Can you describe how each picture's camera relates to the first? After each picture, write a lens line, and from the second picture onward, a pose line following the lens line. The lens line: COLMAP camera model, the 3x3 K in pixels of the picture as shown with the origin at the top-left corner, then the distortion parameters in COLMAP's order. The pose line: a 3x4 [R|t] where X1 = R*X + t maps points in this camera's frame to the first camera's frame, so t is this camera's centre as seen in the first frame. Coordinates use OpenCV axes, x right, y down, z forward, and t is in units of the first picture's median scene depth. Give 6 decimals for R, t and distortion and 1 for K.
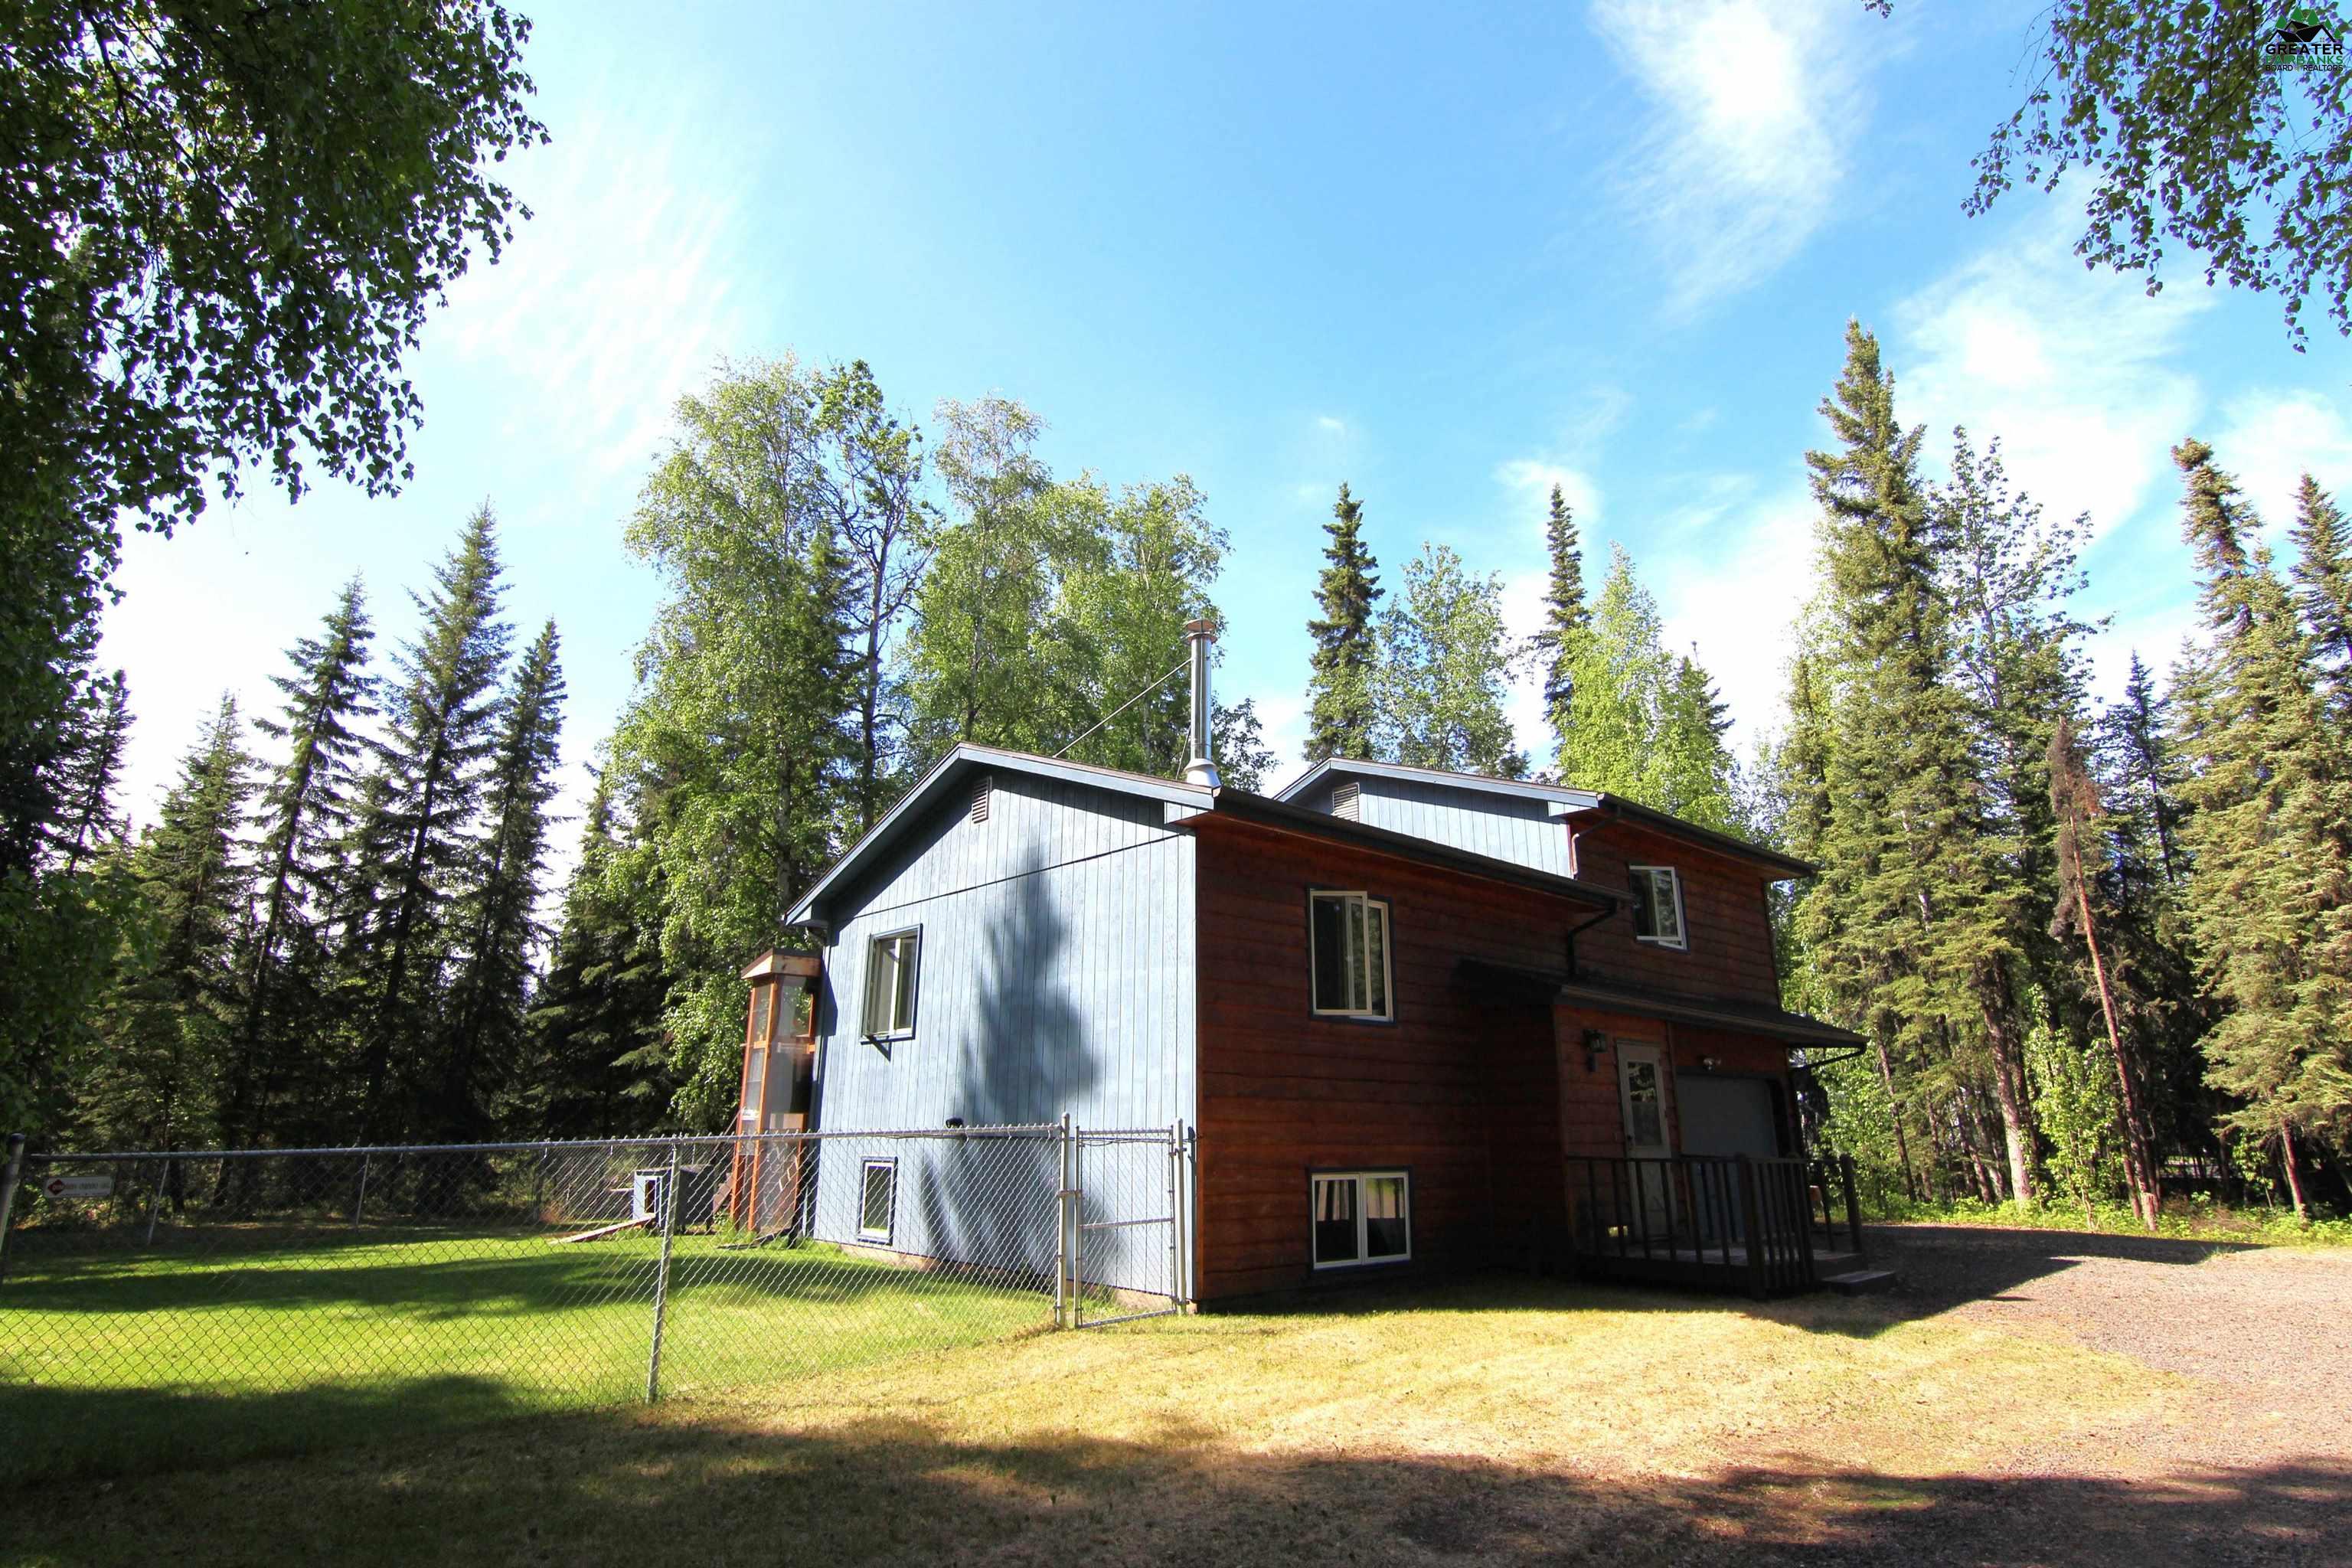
lens RADIAL K [[1185.9, 0, 1169.0], [0, 1185.9, 792.9], [0, 0, 1]] dist [-0.008129, -0.006672]
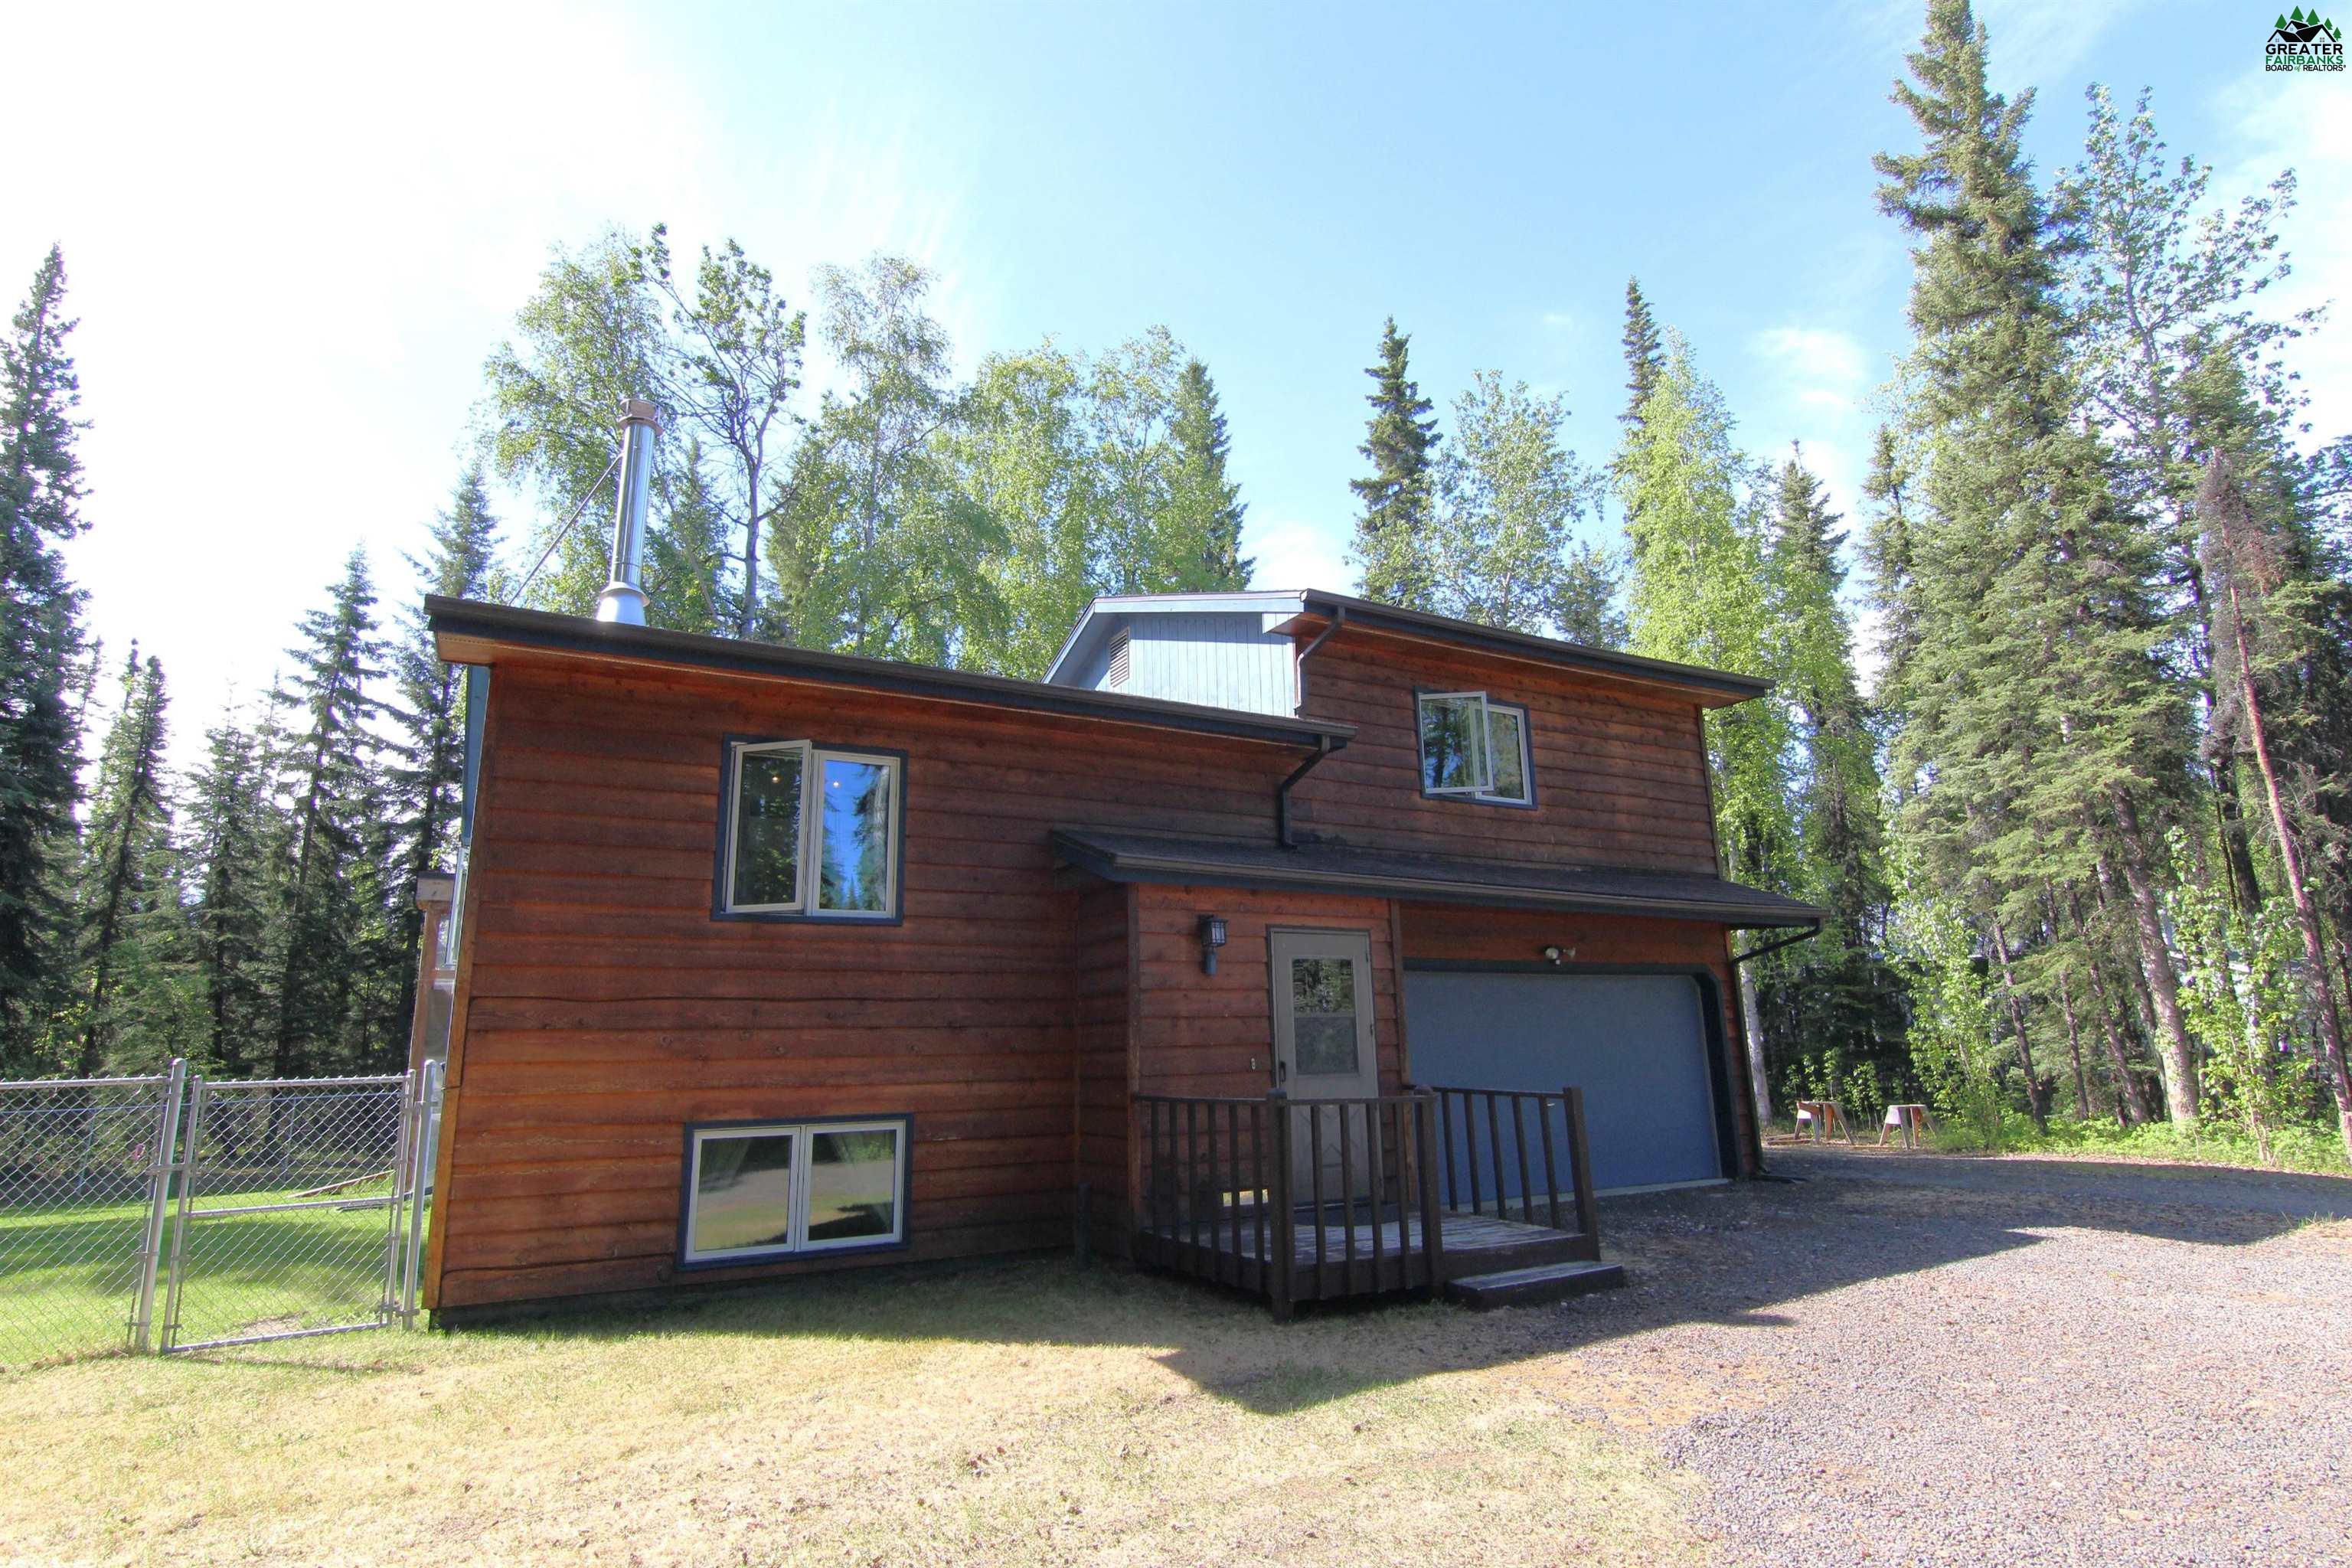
lens RADIAL K [[1185.9, 0, 1179.7], [0, 1185.9, 784.5], [0, 0, 1]] dist [-0.008129, -0.006672]
pose [[0.976962, -0.073419, -0.200388, 0.233121], [0.084542, 0.995286, 0.047514, 0.042034], [0.195955, -0.063361, 0.978564, 0.149694]]
